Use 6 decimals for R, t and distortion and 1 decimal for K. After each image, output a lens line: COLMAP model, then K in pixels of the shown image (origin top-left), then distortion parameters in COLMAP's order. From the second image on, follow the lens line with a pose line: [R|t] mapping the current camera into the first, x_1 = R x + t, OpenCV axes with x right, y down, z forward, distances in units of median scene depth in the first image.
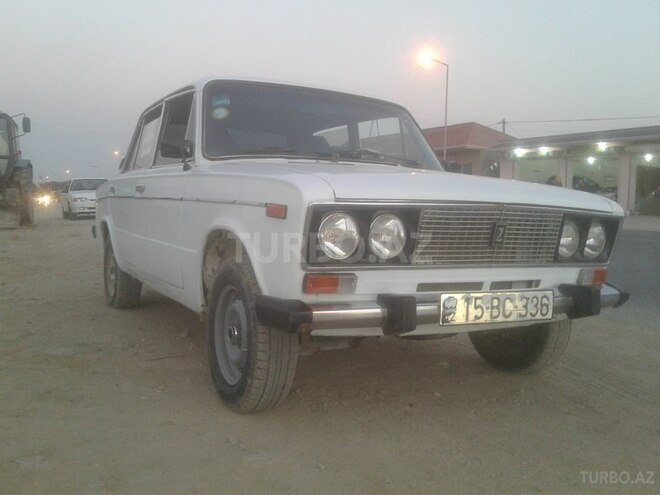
lens RADIAL K [[614.9, 0, 322.9], [0, 614.9, 240.7], [0, 0, 1]] dist [0.066329, 0.000000]
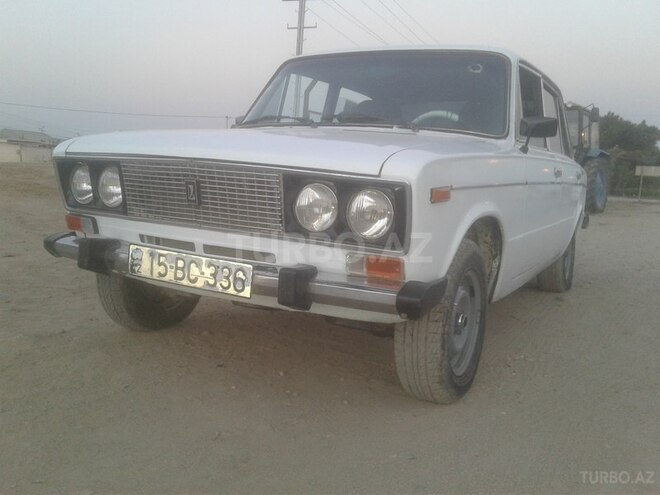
lens RADIAL K [[614.9, 0, 324.5], [0, 614.9, 246.7], [0, 0, 1]] dist [0.066329, 0.000000]
pose [[0.531379, 0.102930, -0.840858, 1.197531], [-0.087701, 0.993942, 0.066247, -0.007814], [0.842582, 0.038541, 0.537187, 0.682124]]
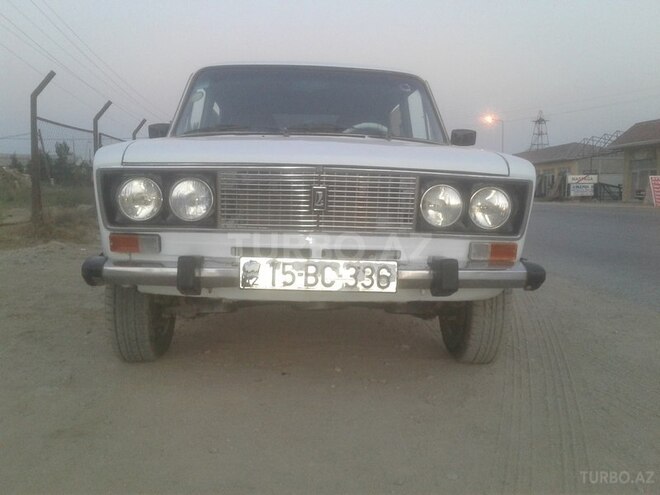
lens RADIAL K [[614.9, 0, 325.3], [0, 614.9, 249.6], [0, 0, 1]] dist [0.066329, 0.000000]
pose [[0.900308, 0.023049, -0.434642, 0.715262], [-0.014413, 0.999628, 0.023156, 0.046873], [0.435014, -0.014583, 0.900306, 0.156017]]
